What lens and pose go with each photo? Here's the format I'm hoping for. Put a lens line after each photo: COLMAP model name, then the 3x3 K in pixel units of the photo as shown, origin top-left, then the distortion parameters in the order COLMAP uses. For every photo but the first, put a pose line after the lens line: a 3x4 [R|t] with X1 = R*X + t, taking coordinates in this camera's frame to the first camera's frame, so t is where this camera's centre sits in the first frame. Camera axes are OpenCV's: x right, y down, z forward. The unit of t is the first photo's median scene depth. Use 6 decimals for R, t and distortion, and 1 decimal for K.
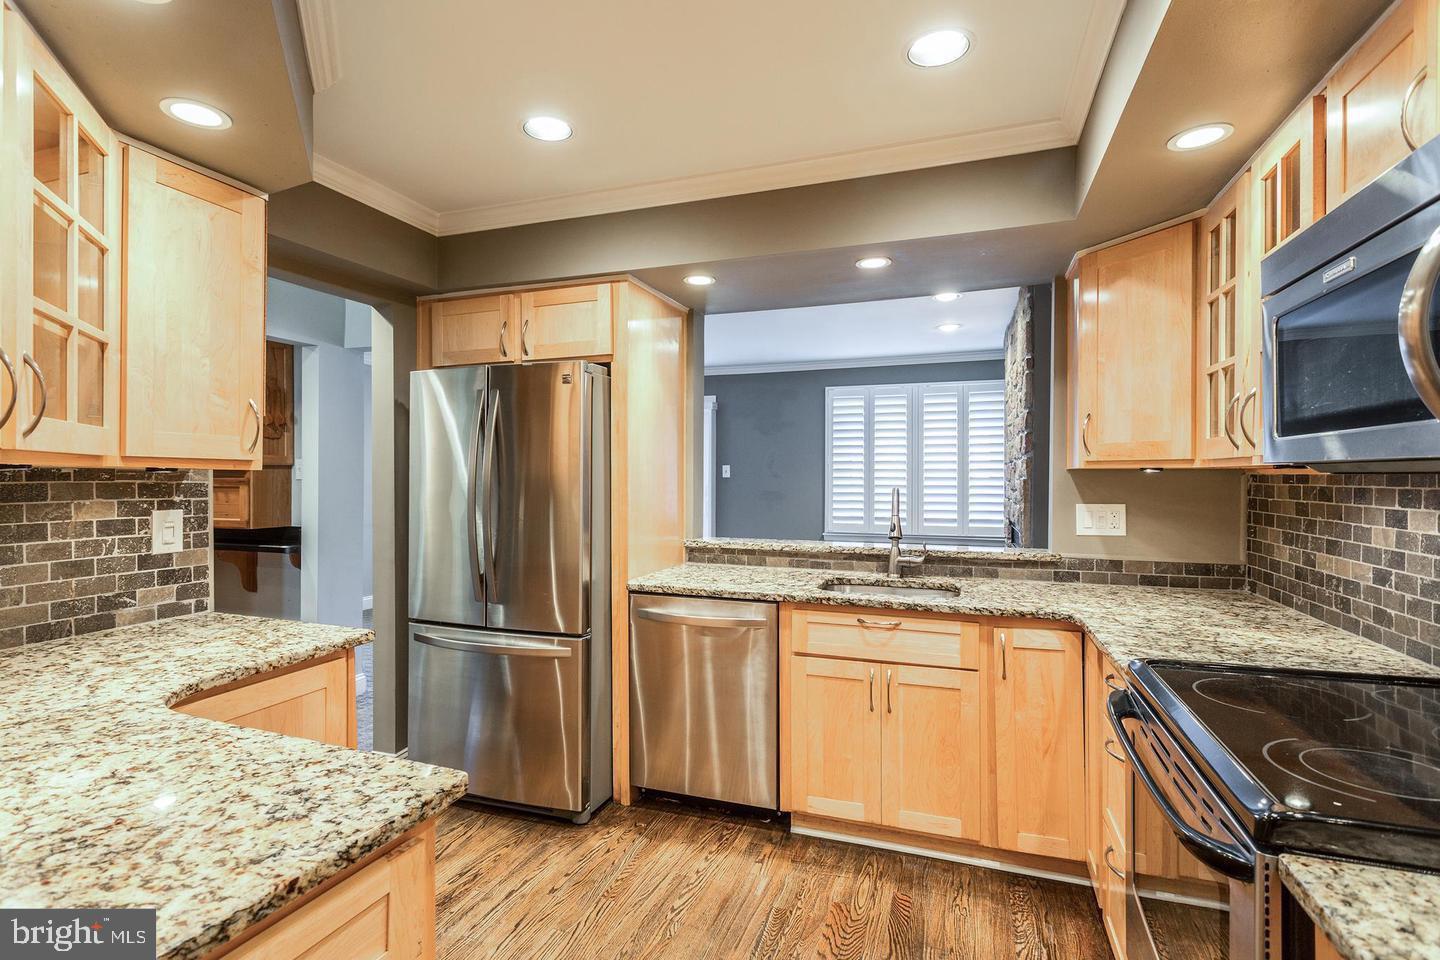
lens RADIAL K [[701.1, 0, 717.9], [0, 701.1, 476.1], [0, 0, 1]] dist [0.000527, 0.000580]
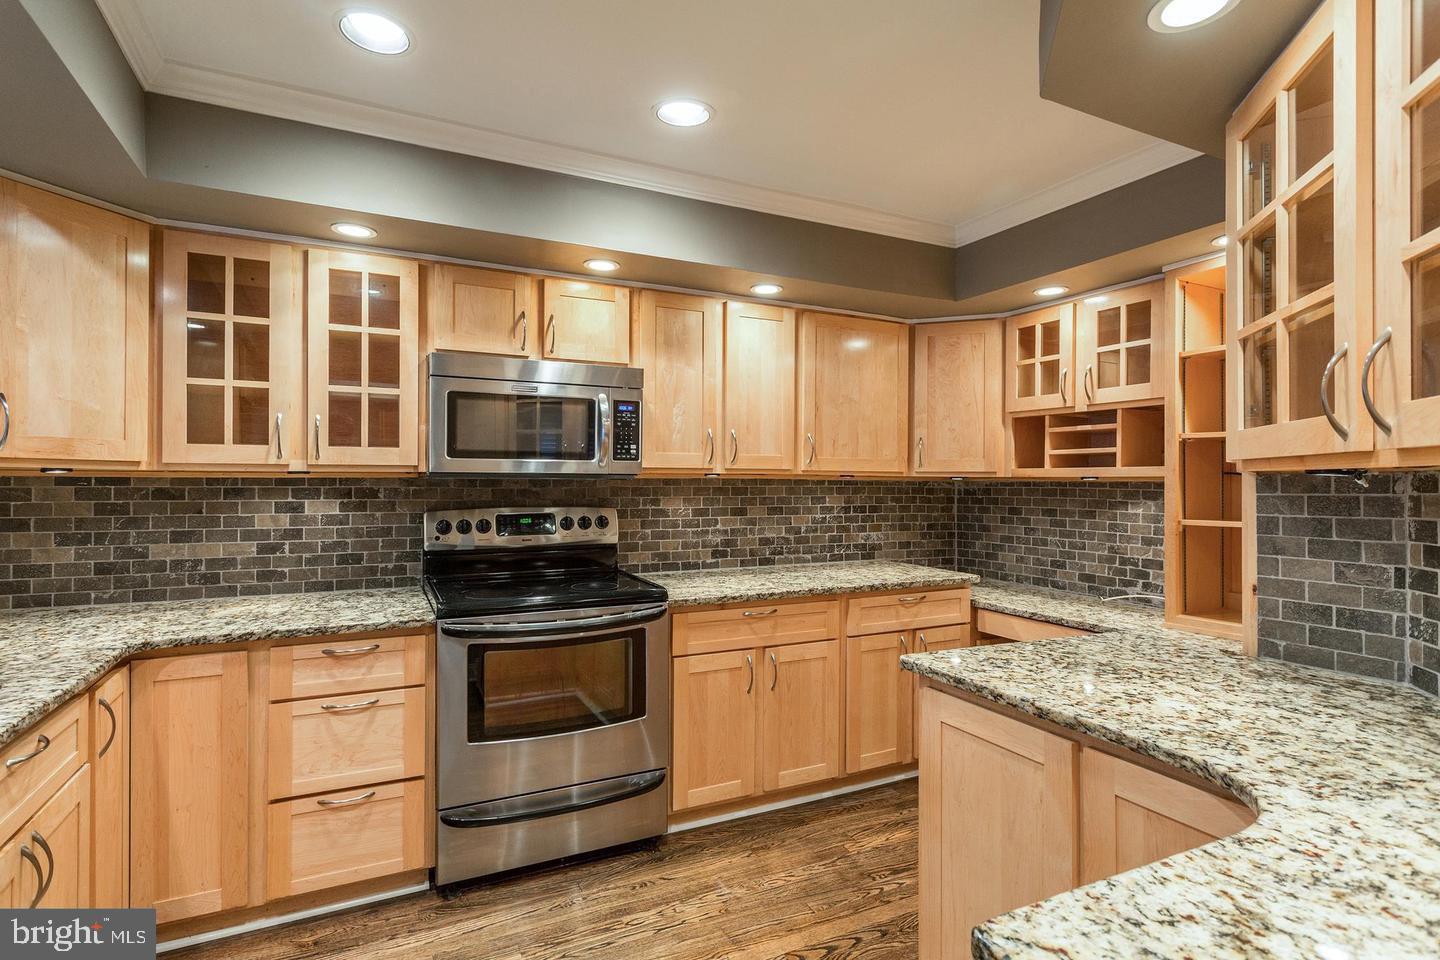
lens RADIAL K [[701.1, 0, 711.2], [0, 701.1, 478.8], [0, 0, 1]] dist [0.000527, 0.000580]
pose [[-0.715211, 0.005304, 0.698888, -1.087532], [0.002581, 0.999984, -0.004948, 0.015712], [-0.698903, -0.001735, -0.715214, 2.272158]]
